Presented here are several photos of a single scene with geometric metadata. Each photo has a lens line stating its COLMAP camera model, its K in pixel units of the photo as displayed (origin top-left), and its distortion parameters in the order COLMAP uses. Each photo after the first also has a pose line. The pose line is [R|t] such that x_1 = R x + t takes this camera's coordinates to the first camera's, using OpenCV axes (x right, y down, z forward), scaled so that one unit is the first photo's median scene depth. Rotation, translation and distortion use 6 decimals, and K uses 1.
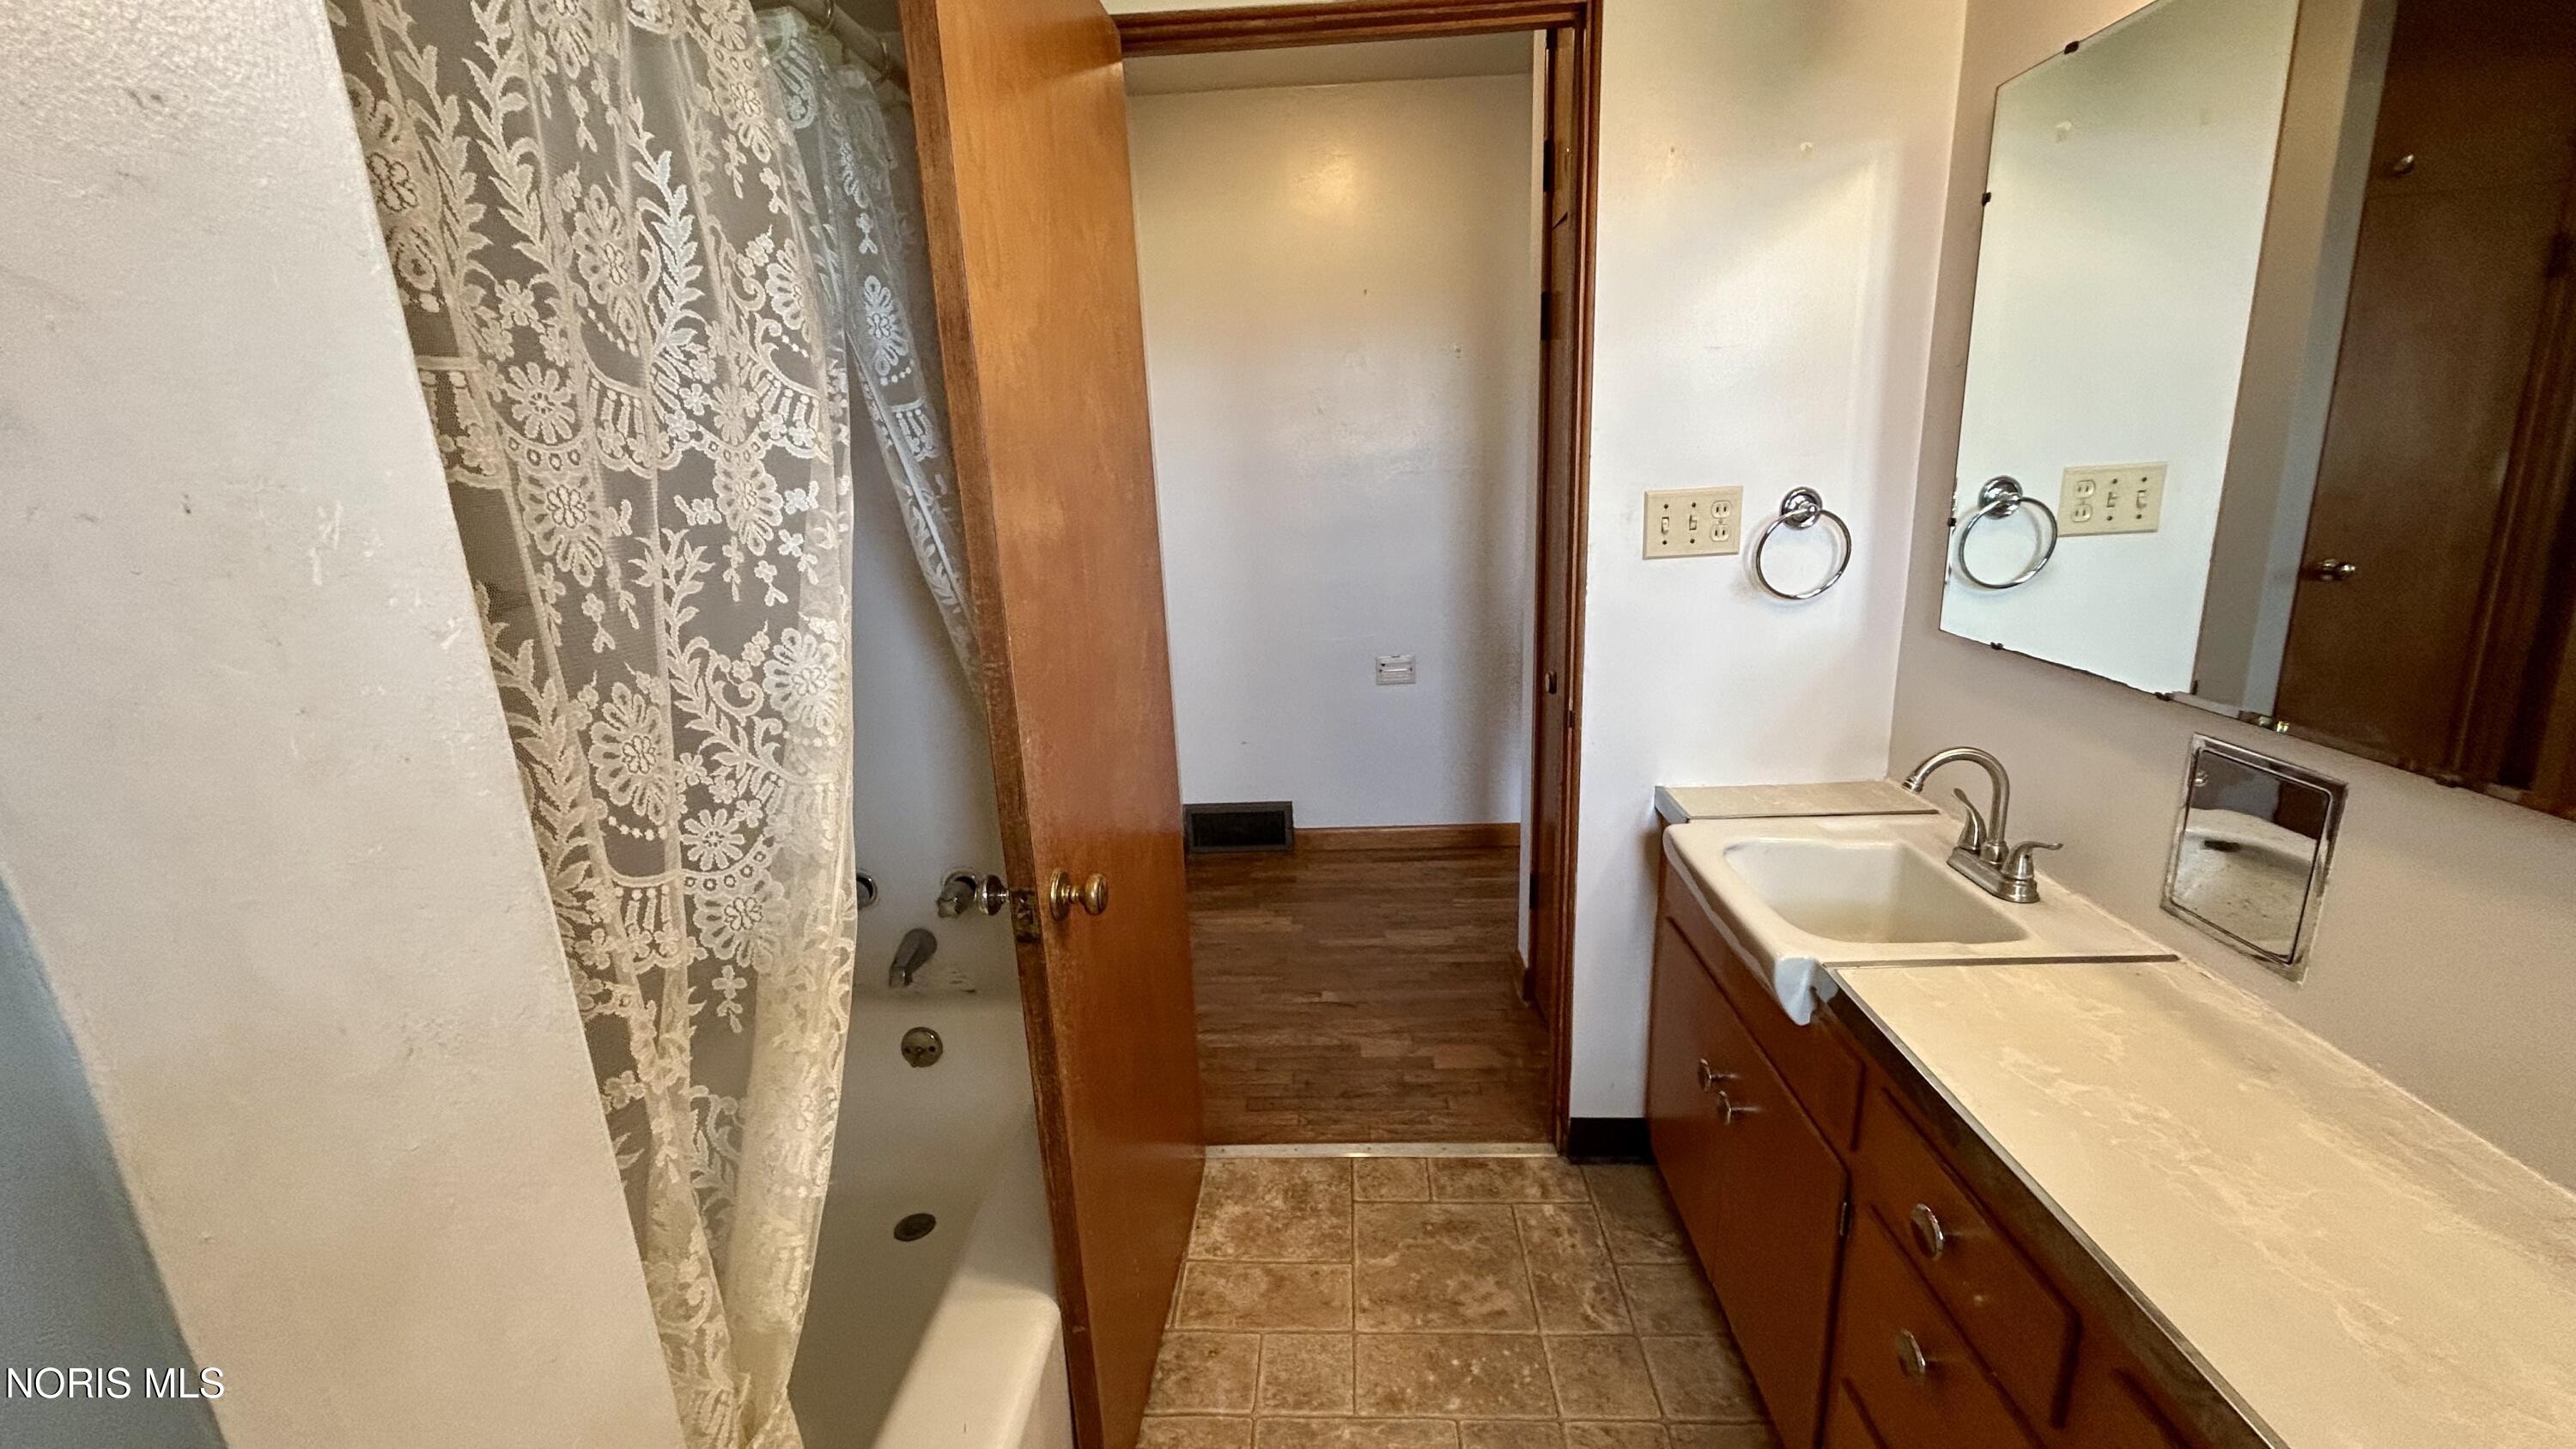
lens RADIAL K [[1033.5, 0, 1291.8], [0, 1033.5, 730.7], [0, 0, 1]] dist [-0.000020, -0.000316]
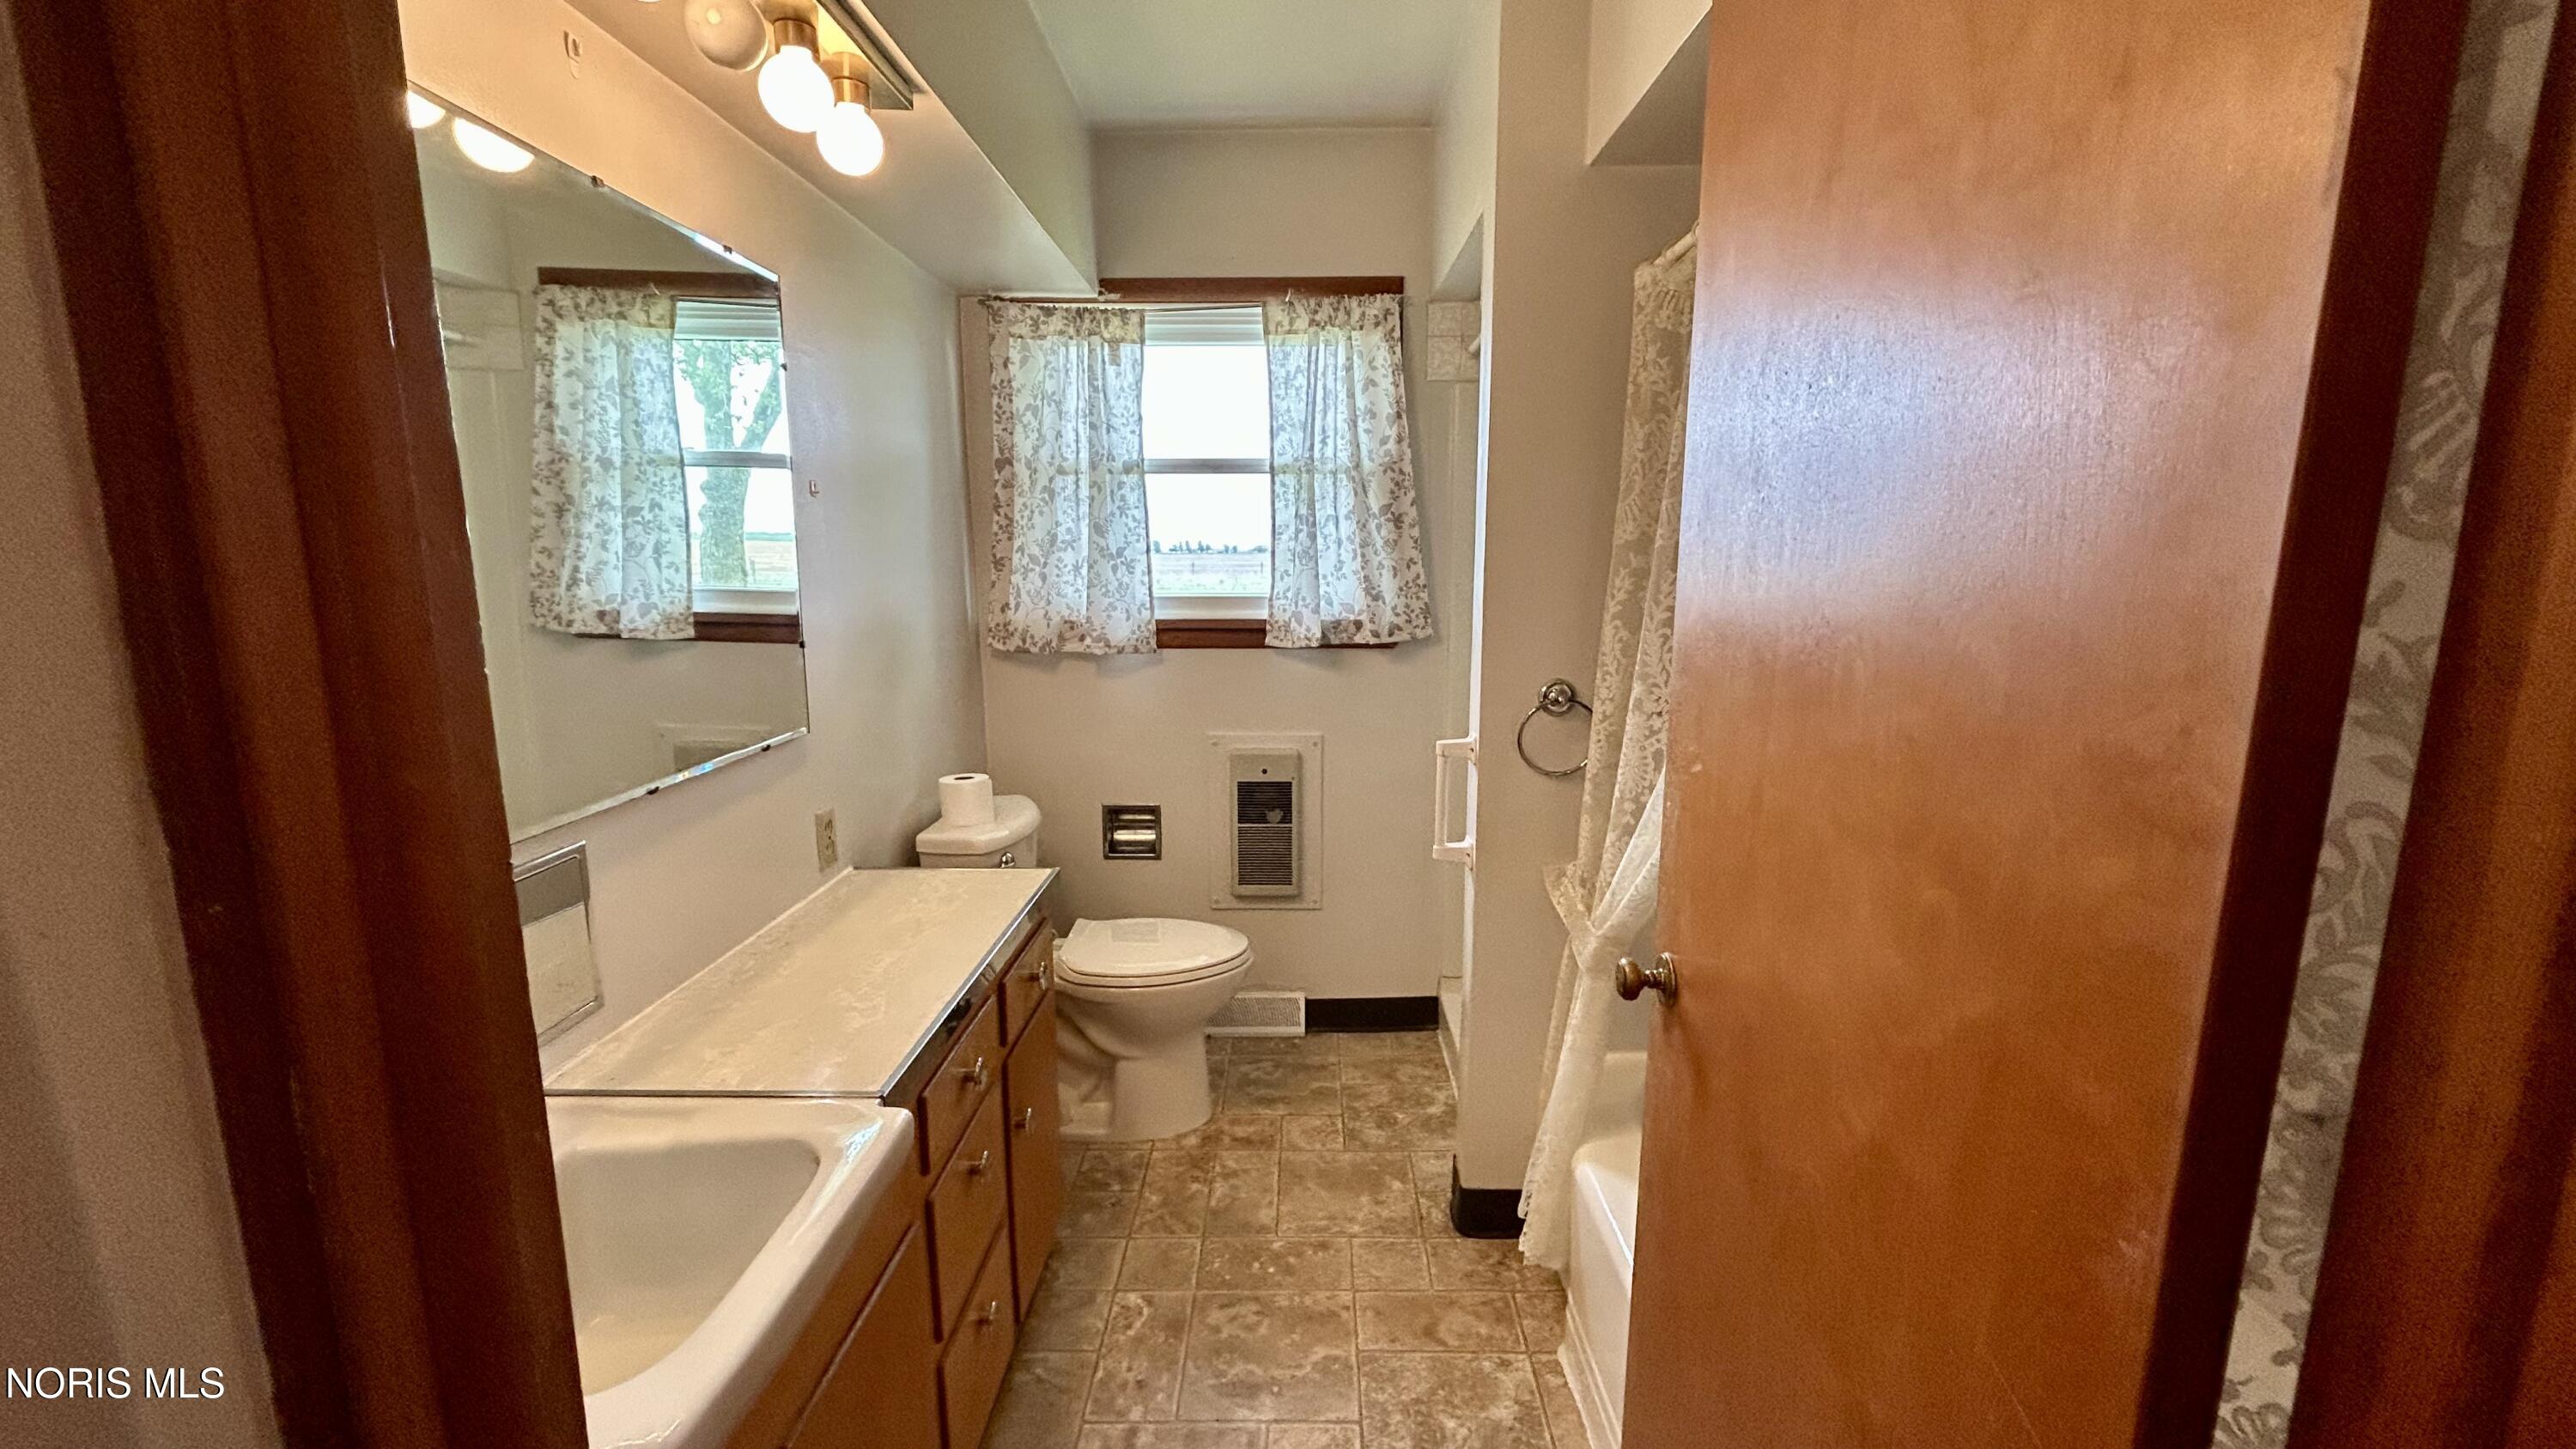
lens RADIAL K [[1033.5, 0, 1291.8], [0, 1033.5, 730.7], [0, 0, 1]] dist [-0.000020, -0.000316]
pose [[-0.995621, 0.092692, -0.012101, 0.091222], [0.078725, 0.901234, 0.426122, -0.516309], [0.050404, 0.423304, -0.904585, 1.906968]]
